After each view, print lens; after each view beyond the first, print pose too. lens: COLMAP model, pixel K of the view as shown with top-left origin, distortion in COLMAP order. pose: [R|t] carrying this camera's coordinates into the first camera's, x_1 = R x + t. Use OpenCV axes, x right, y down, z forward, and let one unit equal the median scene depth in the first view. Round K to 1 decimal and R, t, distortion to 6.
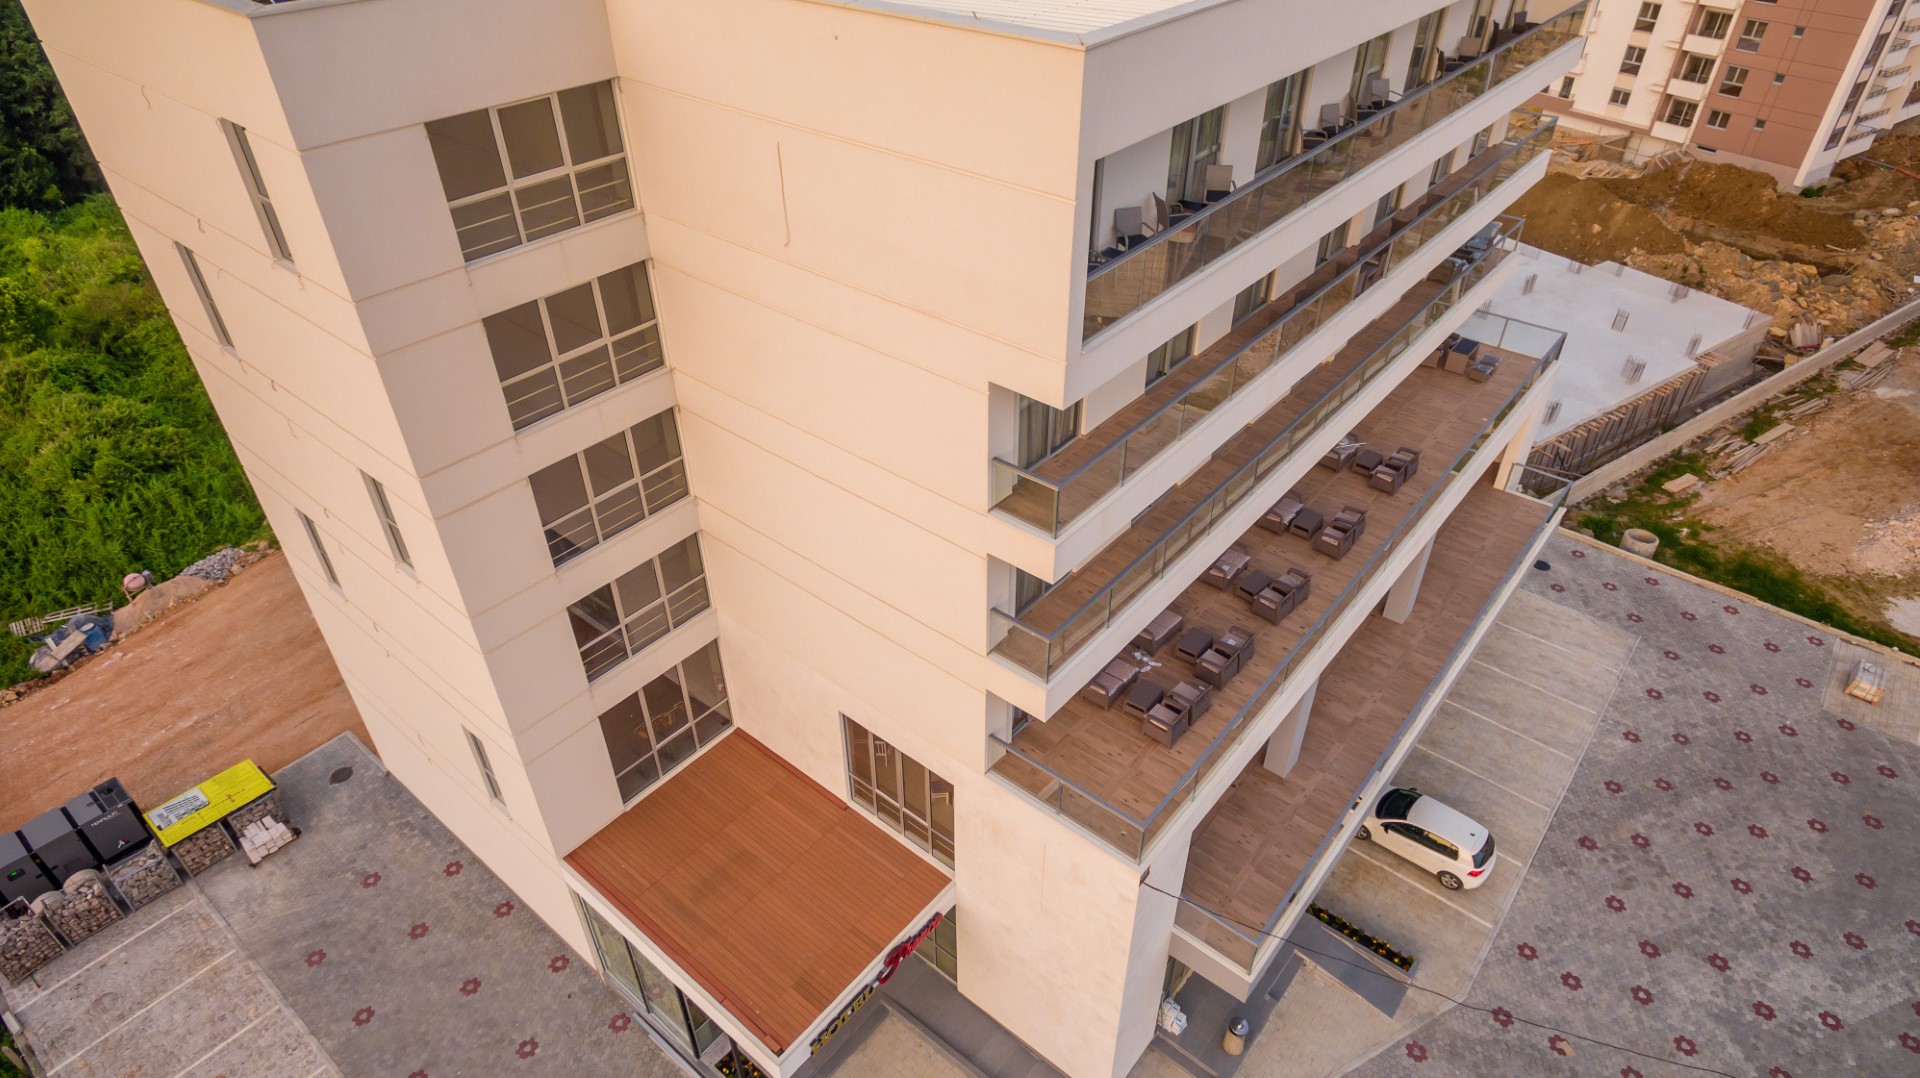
lens RADIAL K [[1092.8, 0, 969.5], [0, 1092.8, 541.9], [0, 0, 1]] dist [0.003629, 0.004997]
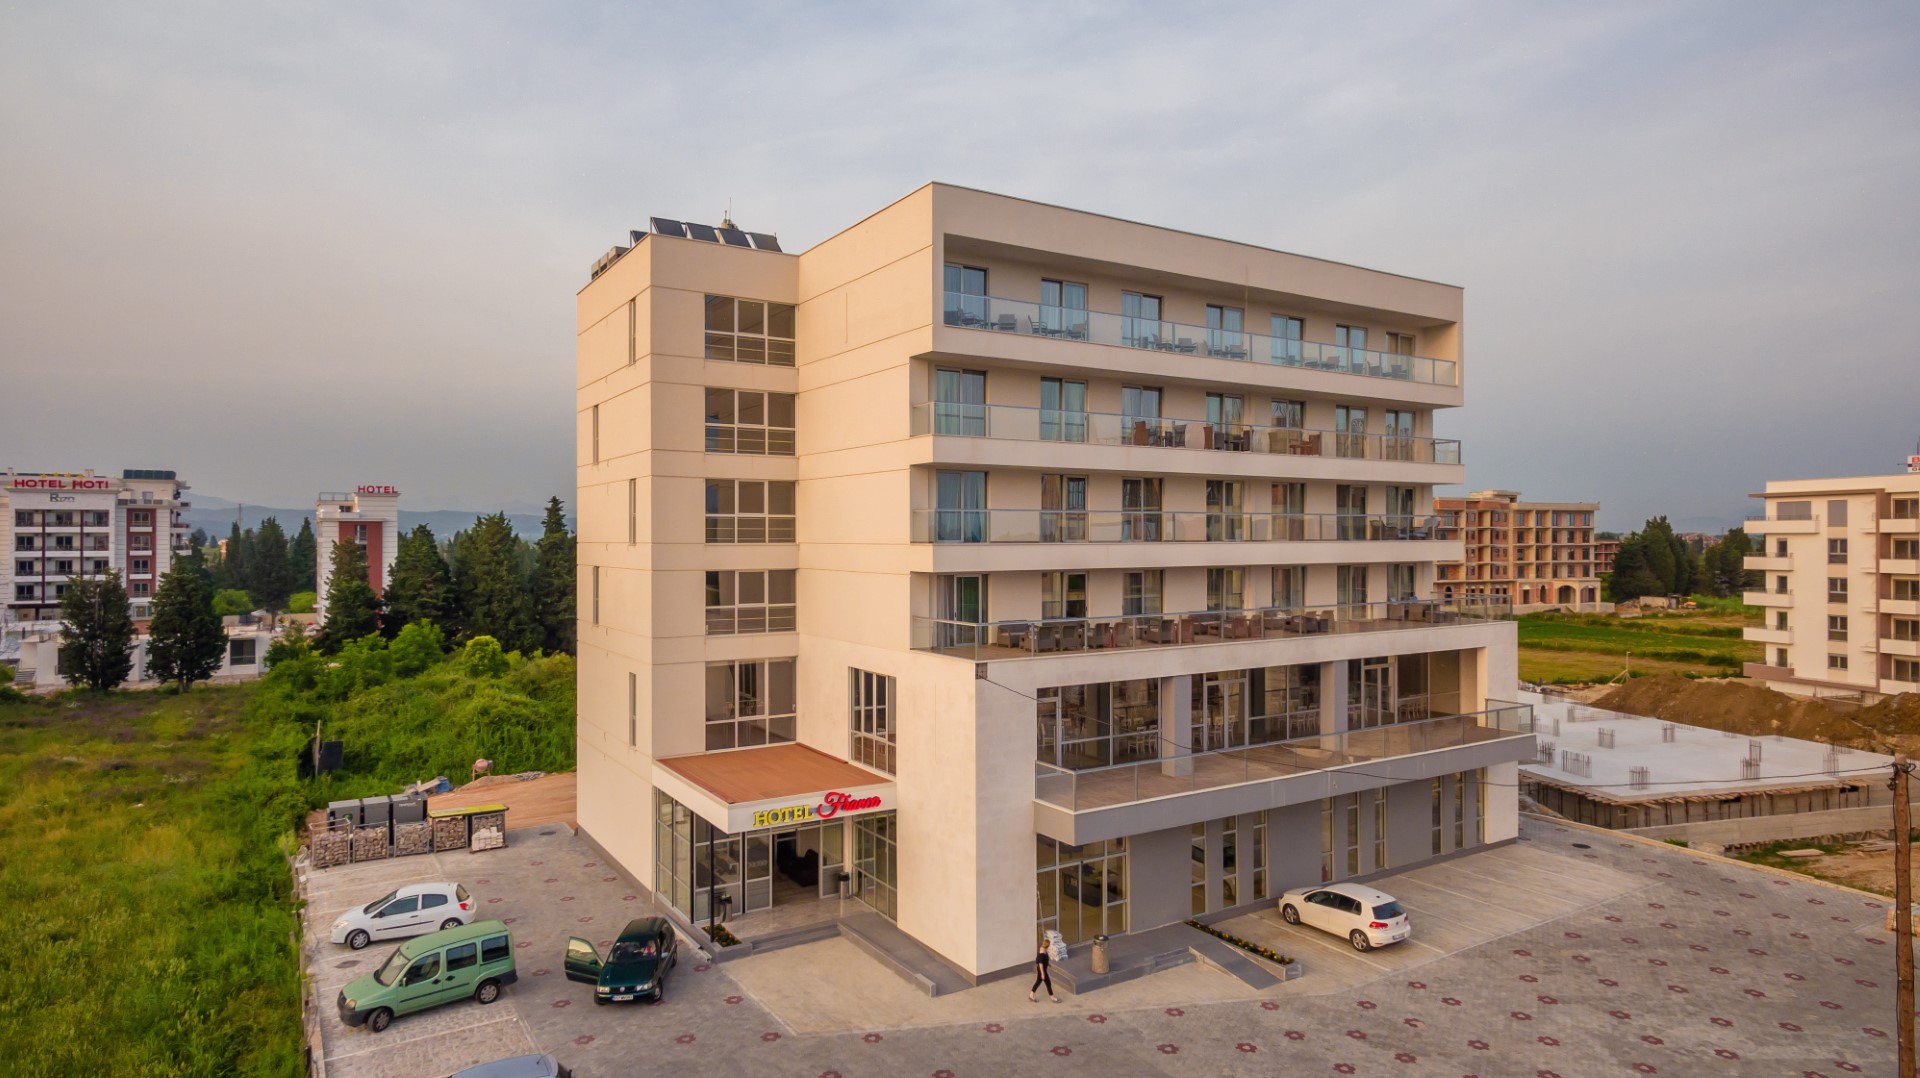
lens RADIAL K [[1092.8, 0, 963.7], [0, 1092.8, 528.6], [0, 0, 1]] dist [0.003629, 0.004997]
pose [[0.949362, -0.001542, -0.314180, 0.413536], [-0.187675, 0.799193, -0.571024, 0.685156], [0.251971, 0.601073, 0.758434, -0.168432]]
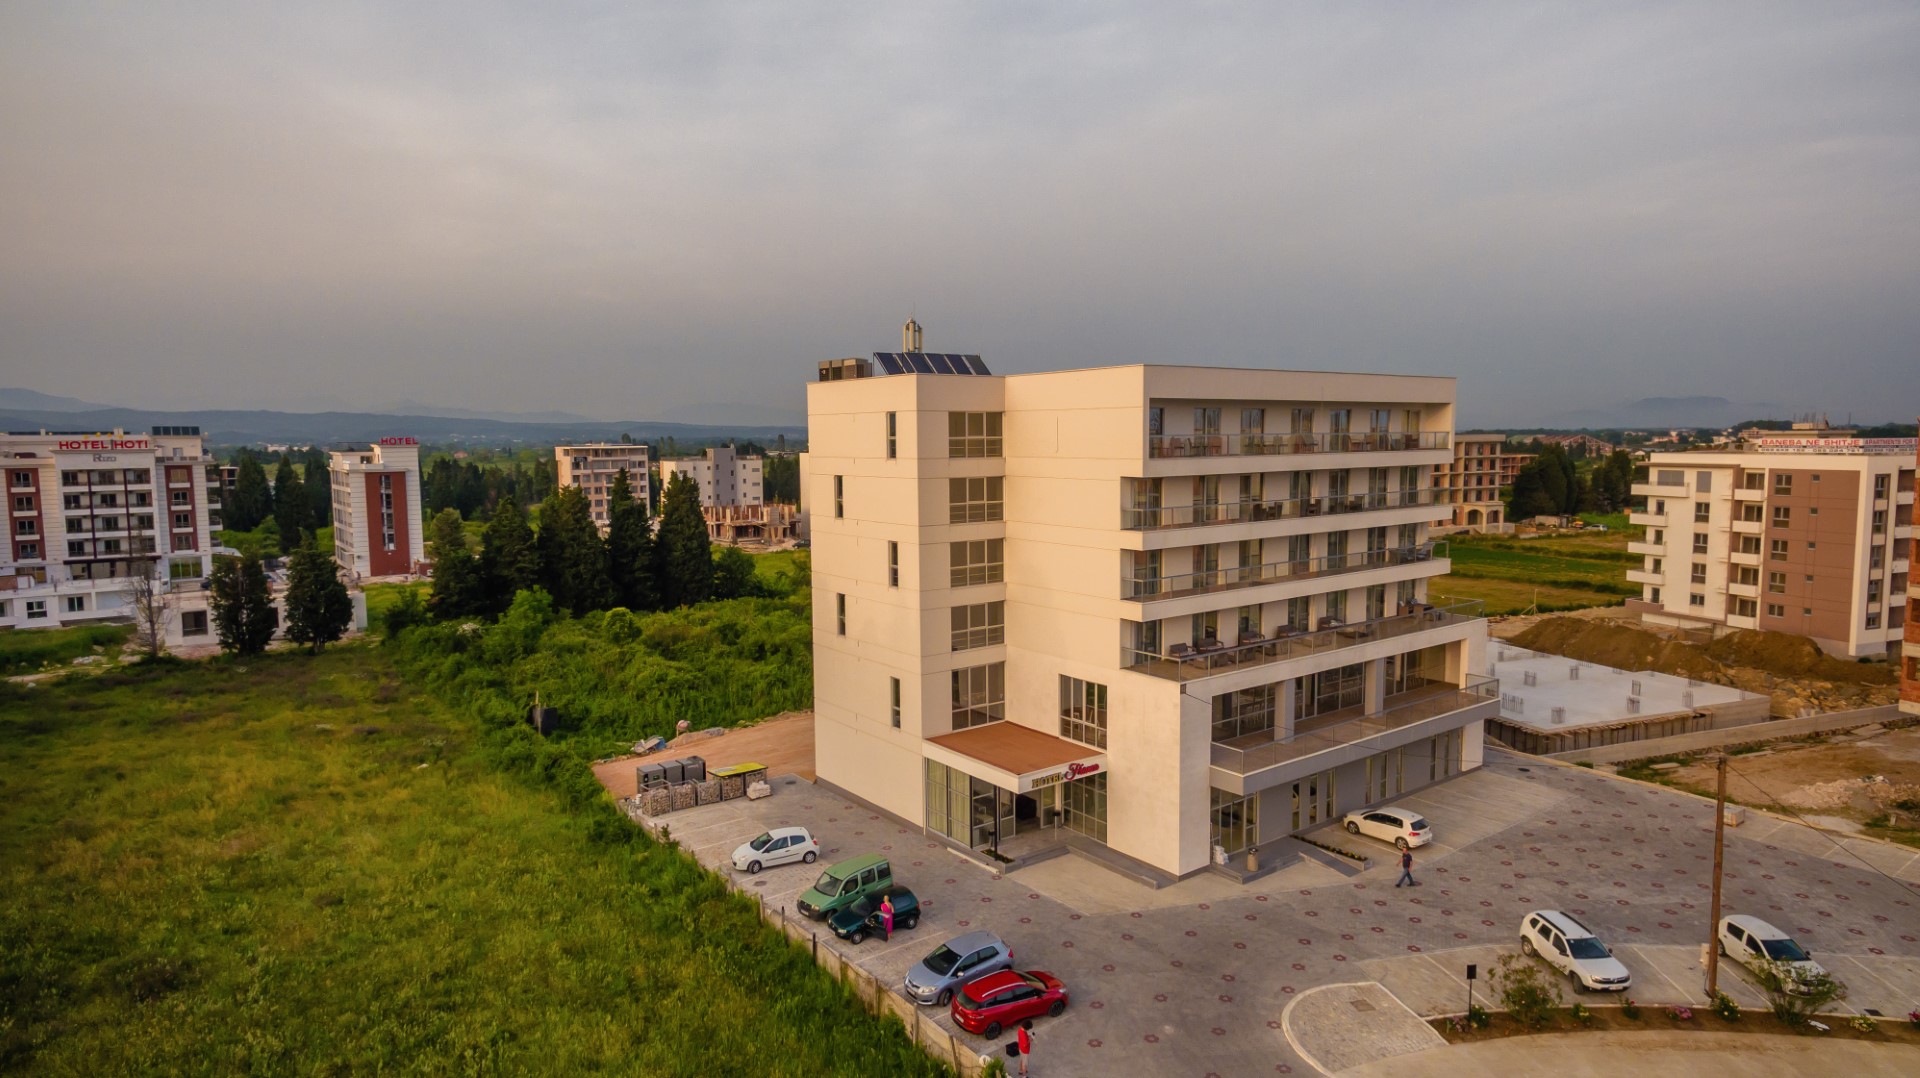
lens RADIAL K [[1092.8, 0, 961.4], [0, 1092.8, 530.1], [0, 0, 1]] dist [0.003629, 0.004997]
pose [[0.971022, 0.013476, -0.238610, 0.173304], [-0.135965, 0.852238, -0.505176, 0.863258], [0.196545, 0.522980, 0.829375, -0.829266]]
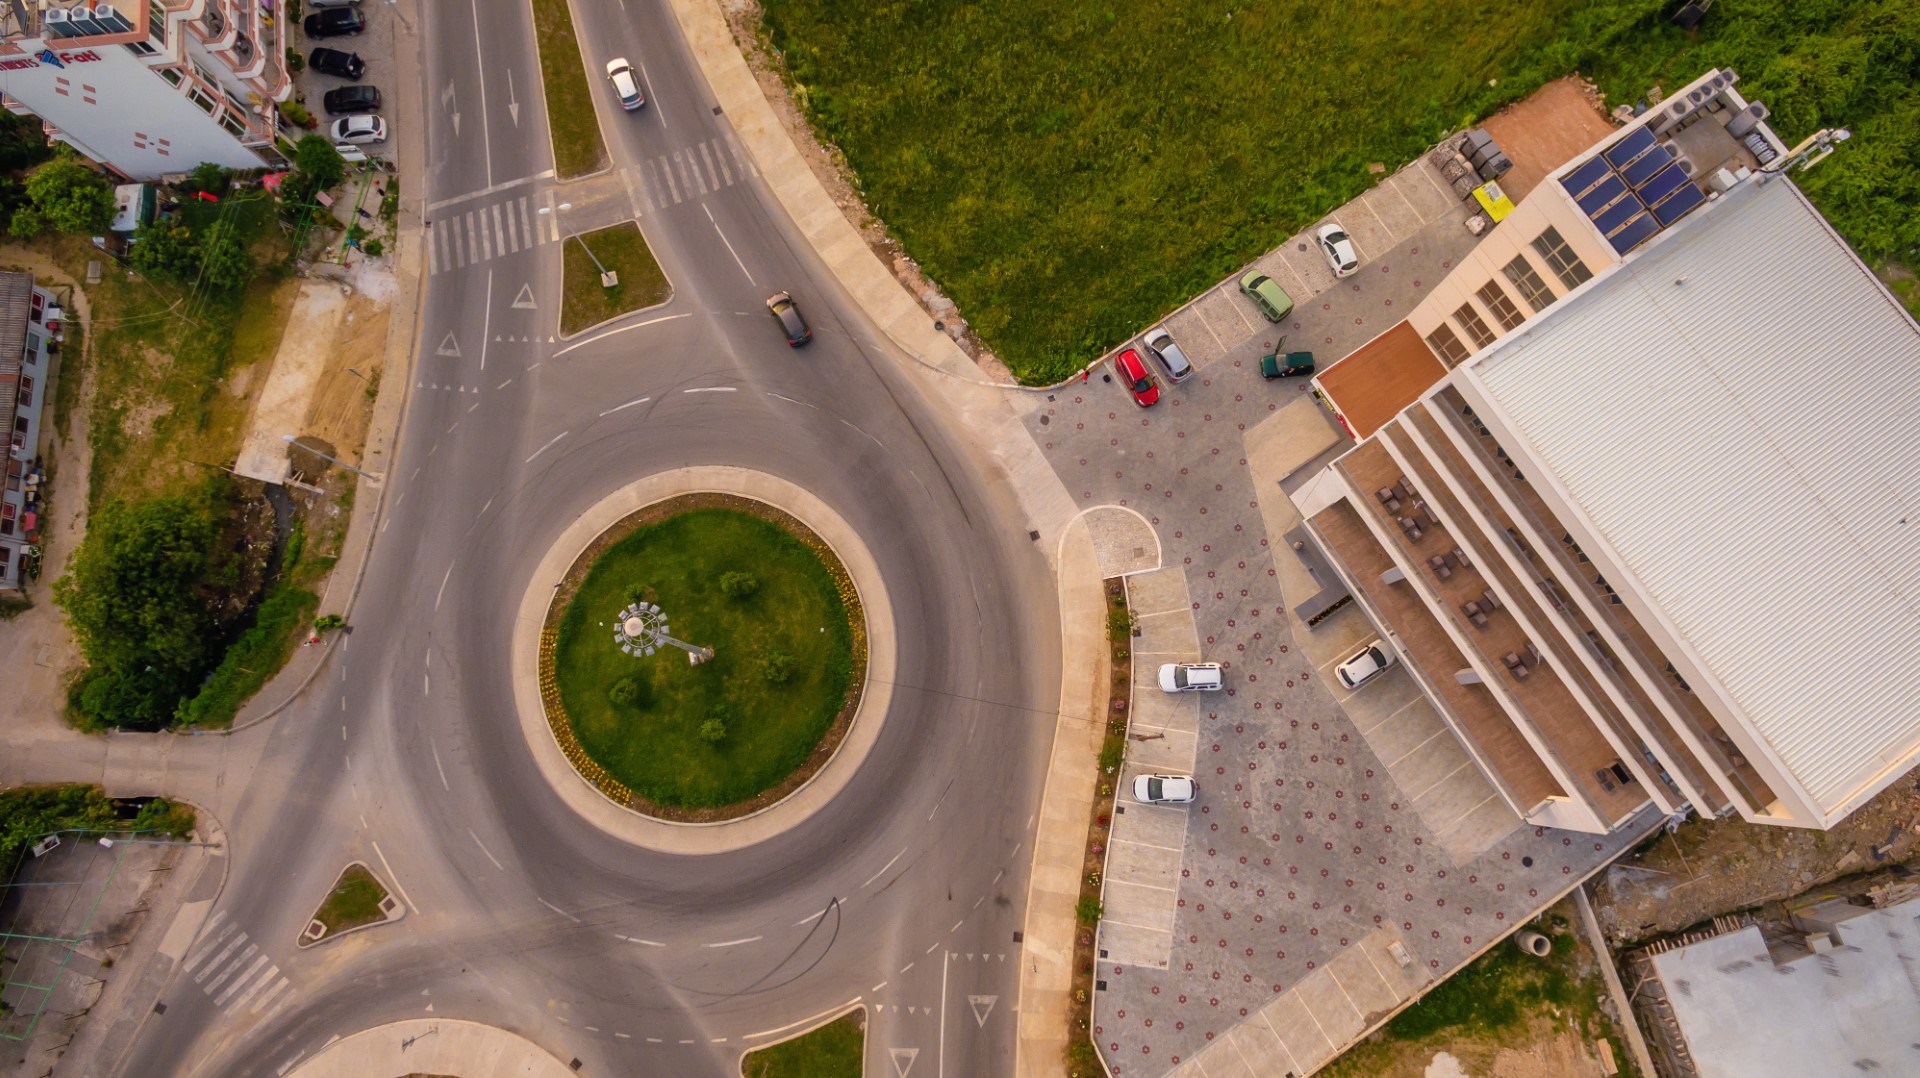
lens RADIAL K [[1092.8, 0, 960.9], [0, 1092.8, 543.9], [0, 0, 1]] dist [0.003629, 0.004997]
pose [[-0.301422, 0.937872, -0.171873, 0.869607], [-0.558782, -0.027692, 0.828852, -1.232316], [0.772598, 0.345874, 0.532413, -1.039161]]
